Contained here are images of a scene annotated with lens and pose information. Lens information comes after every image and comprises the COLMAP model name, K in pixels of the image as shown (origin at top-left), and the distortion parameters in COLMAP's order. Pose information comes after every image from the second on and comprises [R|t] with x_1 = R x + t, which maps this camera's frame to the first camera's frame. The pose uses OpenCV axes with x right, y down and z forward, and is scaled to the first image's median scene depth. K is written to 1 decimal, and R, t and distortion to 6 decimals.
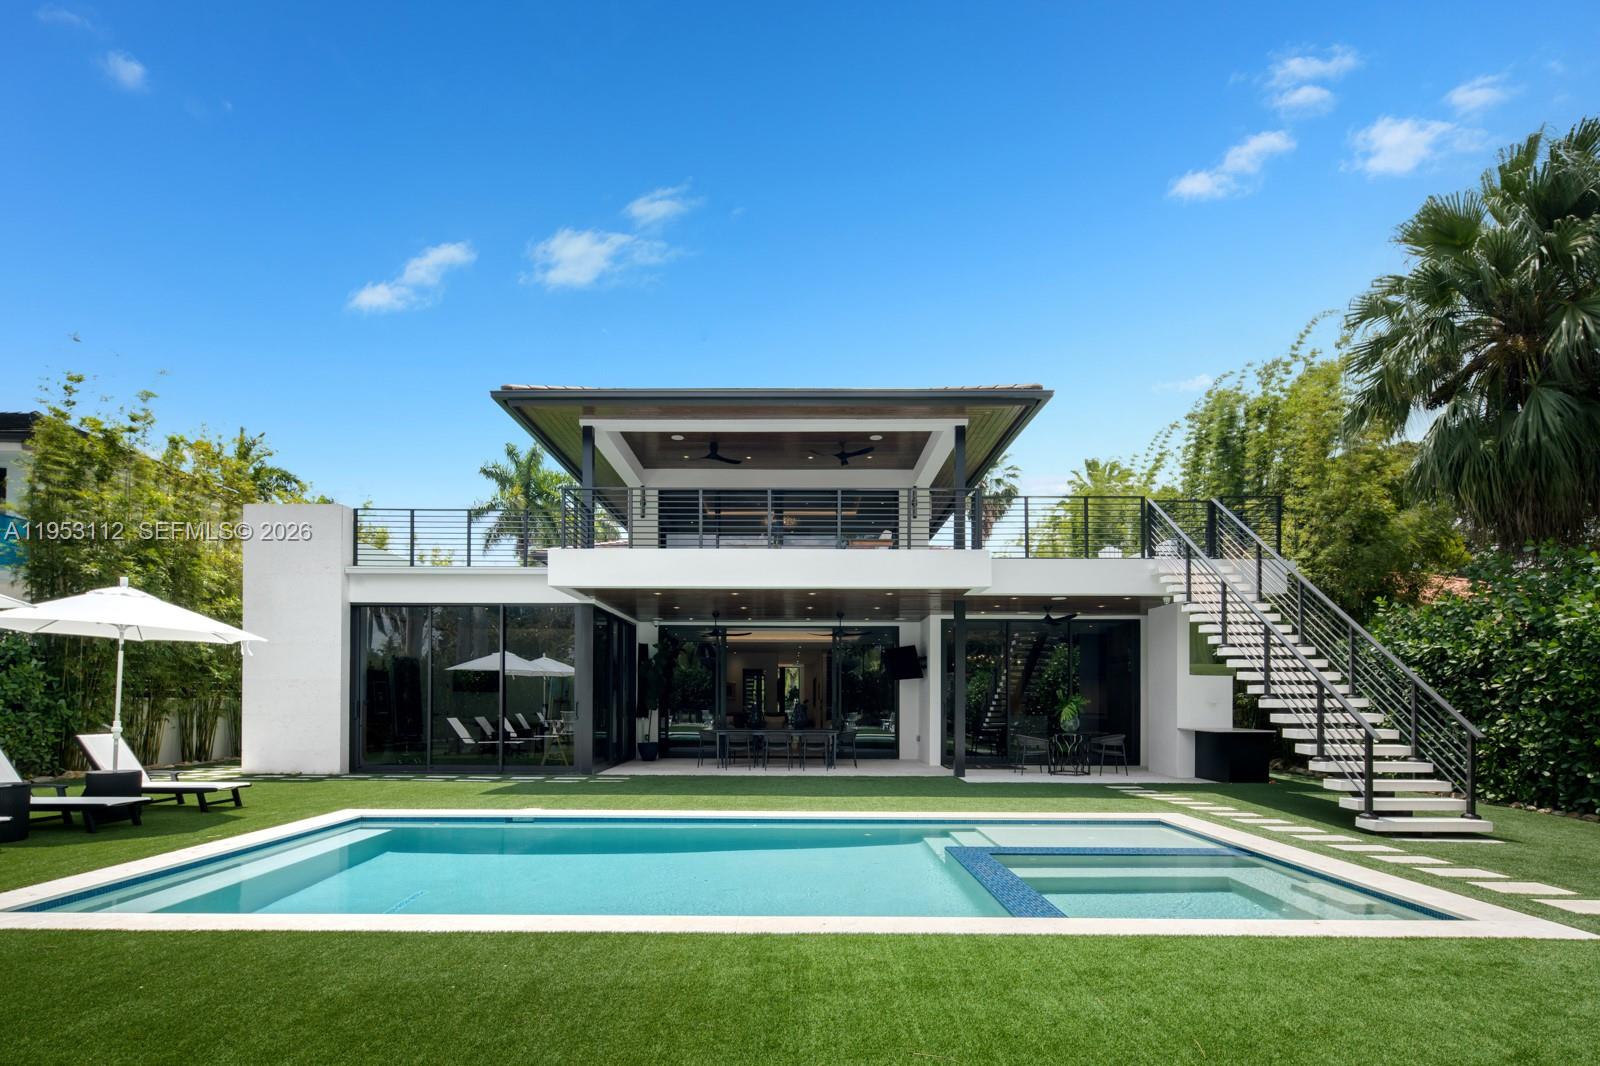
lens RADIAL K [[783.4, 0, 792.2], [0, 783.4, 697.8], [0, 0, 1]] dist [0.003704, 0.001419]
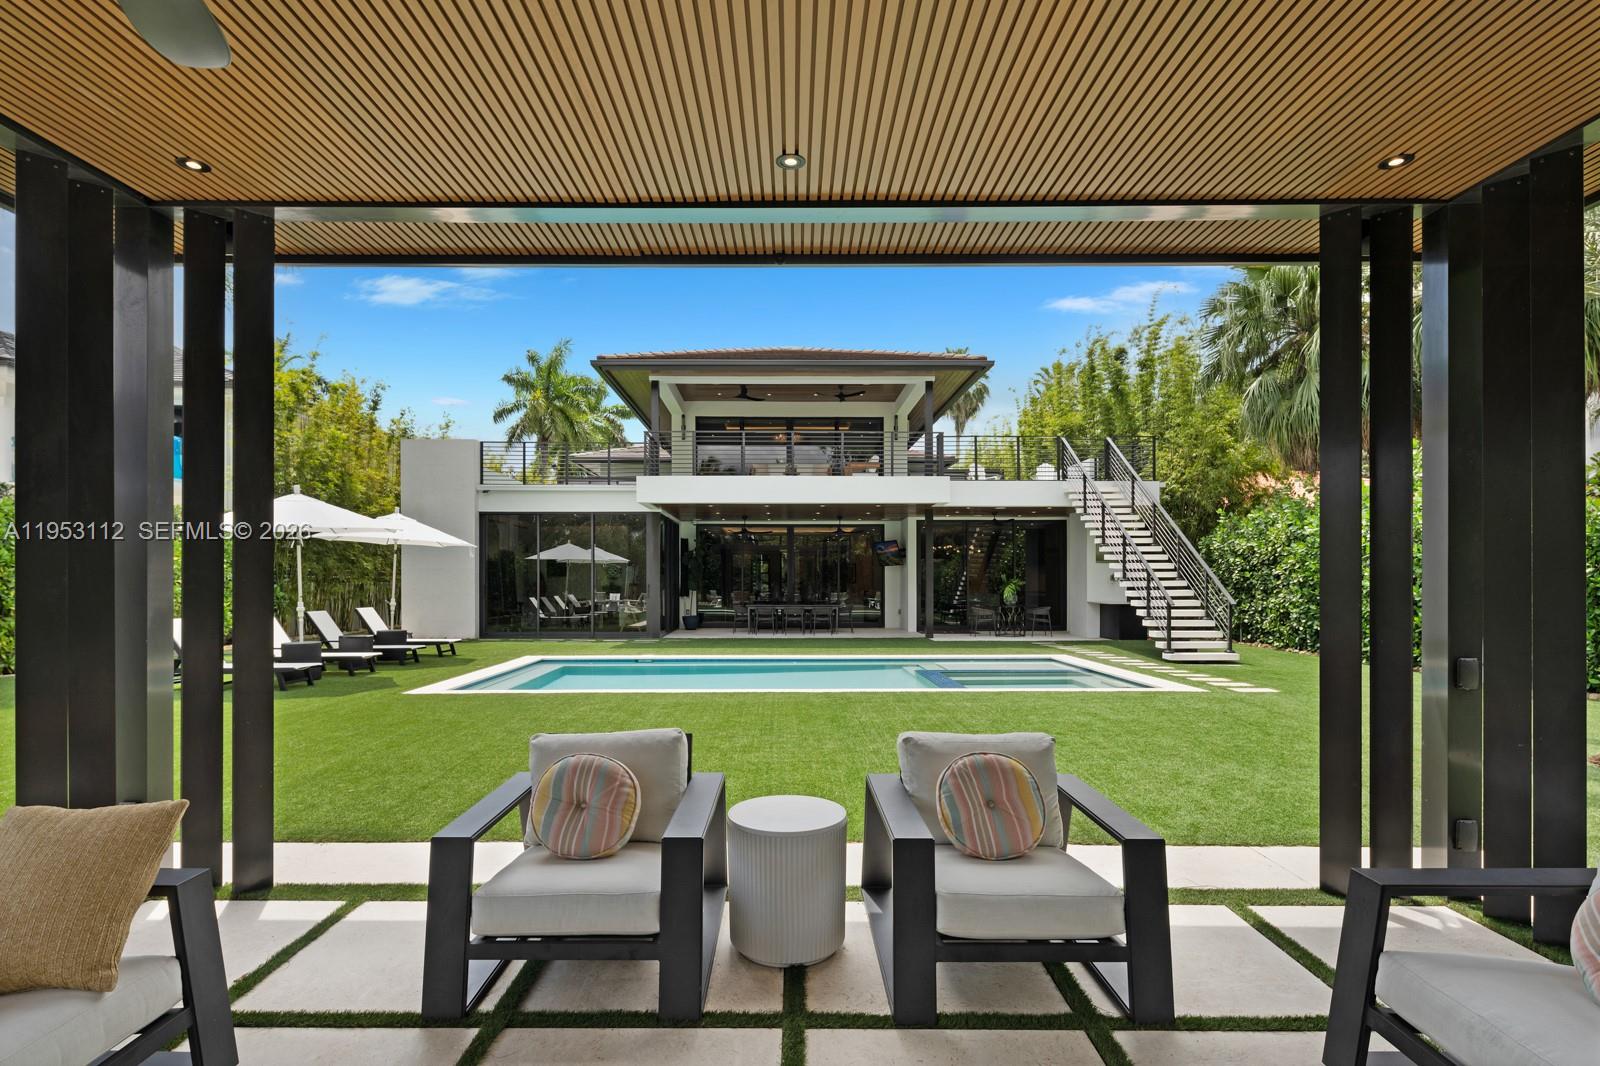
lens RADIAL K [[783.4, 0, 791.4], [0, 783.4, 585.5], [0, 0, 1]] dist [0.003704, 0.001419]
pose [[0.999781, -0.005159, 0.020265, -0.057498], [0.004959, 0.999939, 0.009900, -0.006200], [-0.020314, -0.009797, 0.999746, -0.385007]]
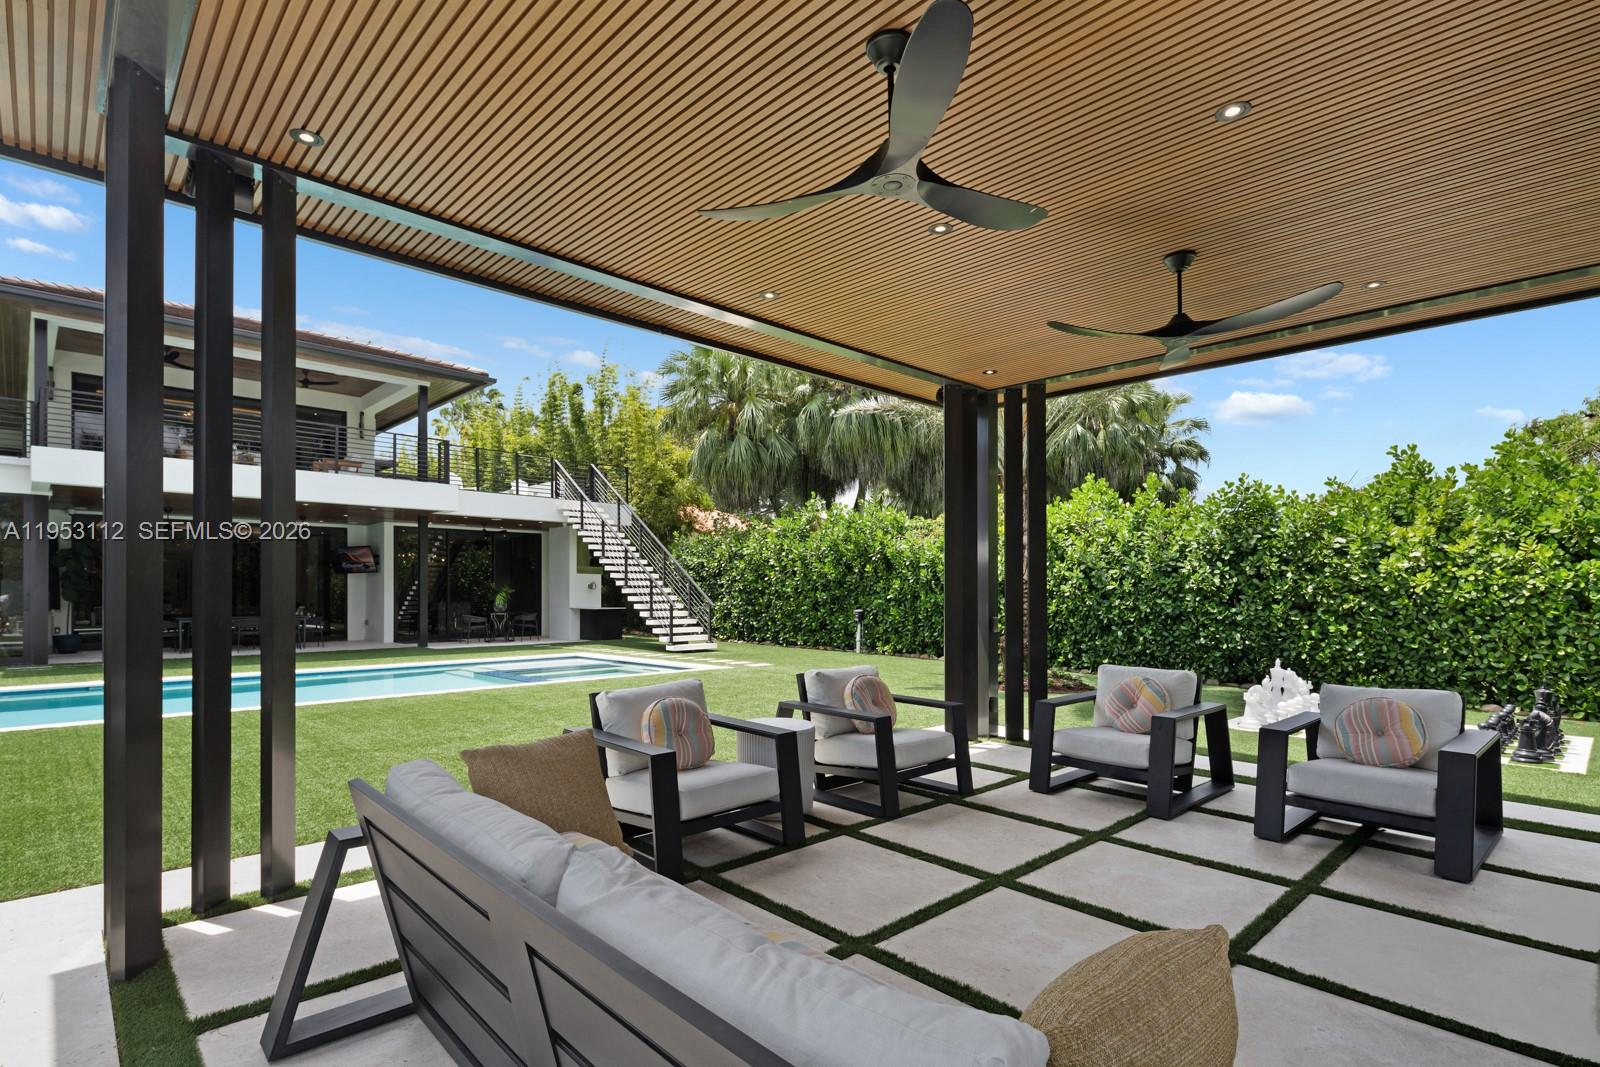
lens RADIAL K [[783.4, 0, 776.8], [0, 783.4, 580.6], [0, 0, 1]] dist [0.003704, 0.001419]
pose [[0.719094, 0.005658, 0.694890, -0.300907], [0.002750, 0.999936, -0.010988, 0.003329], [-0.694908, 0.009812, 0.719032, -0.406805]]
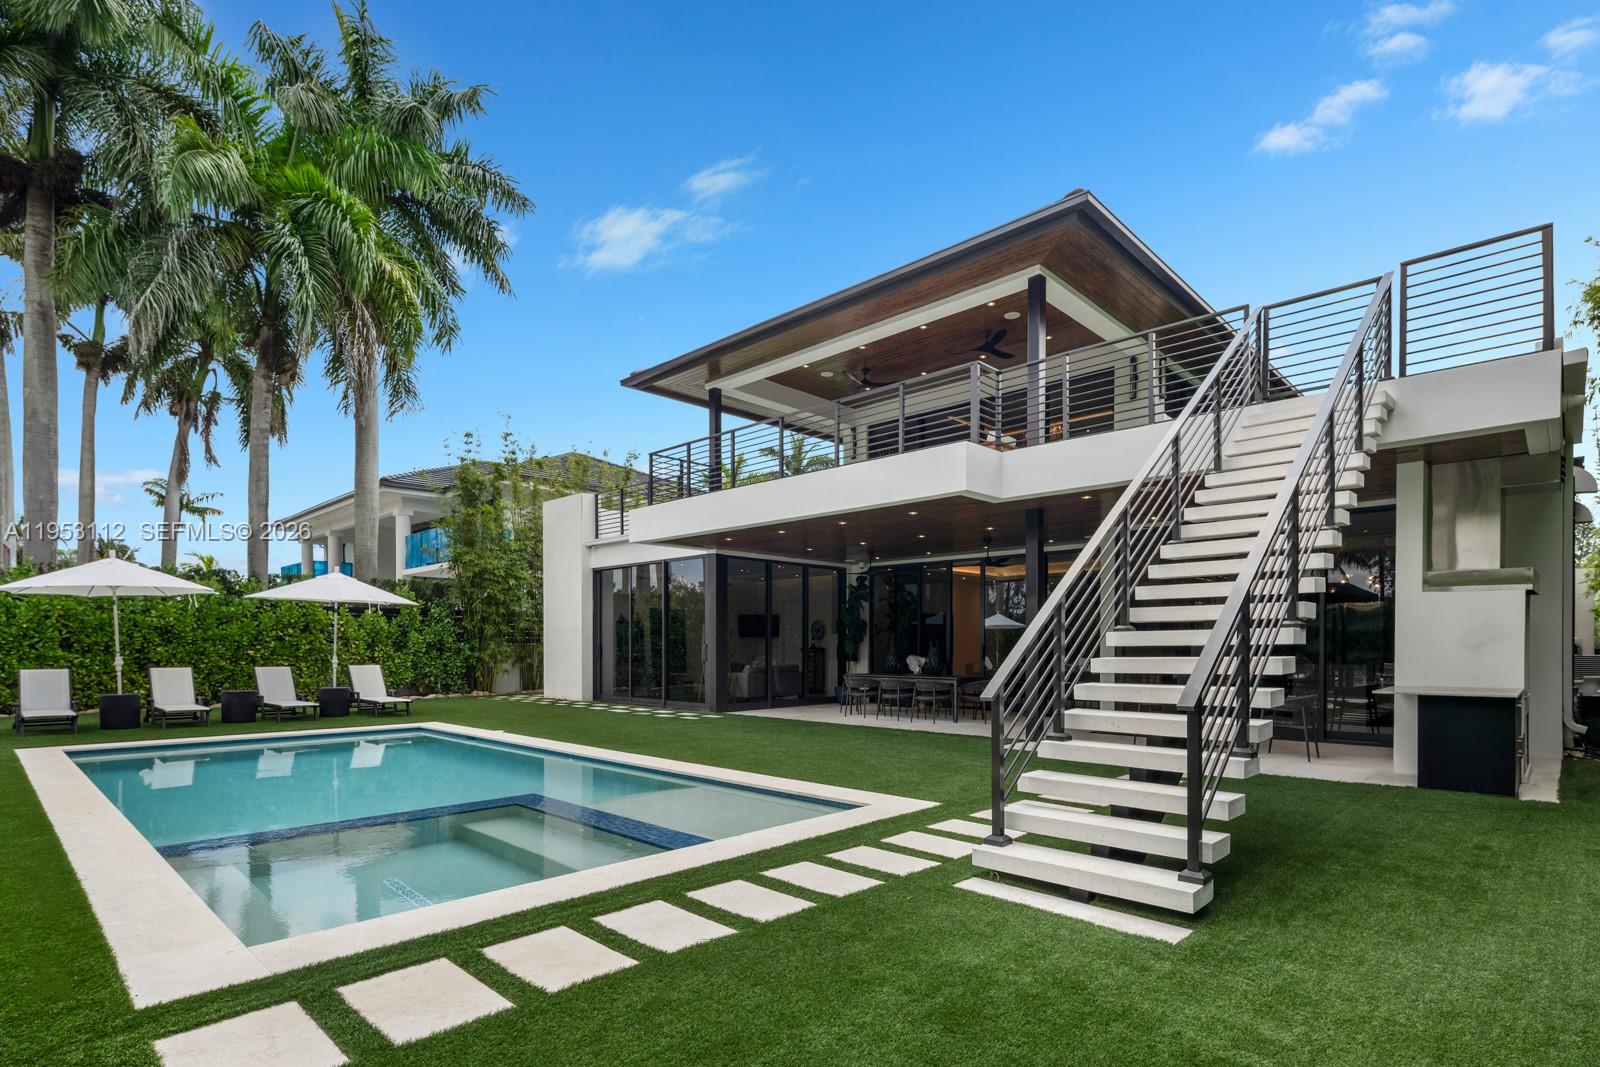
lens RADIAL K [[783.4, 0, 813.4], [0, 783.4, 634.9], [0, 0, 1]] dist [0.003704, 0.001419]
pose [[0.730741, -0.012460, -0.682541, 0.611624], [0.006310, 0.999914, -0.011497, 0.004155], [0.682626, 0.004094, 0.730757, 0.340600]]
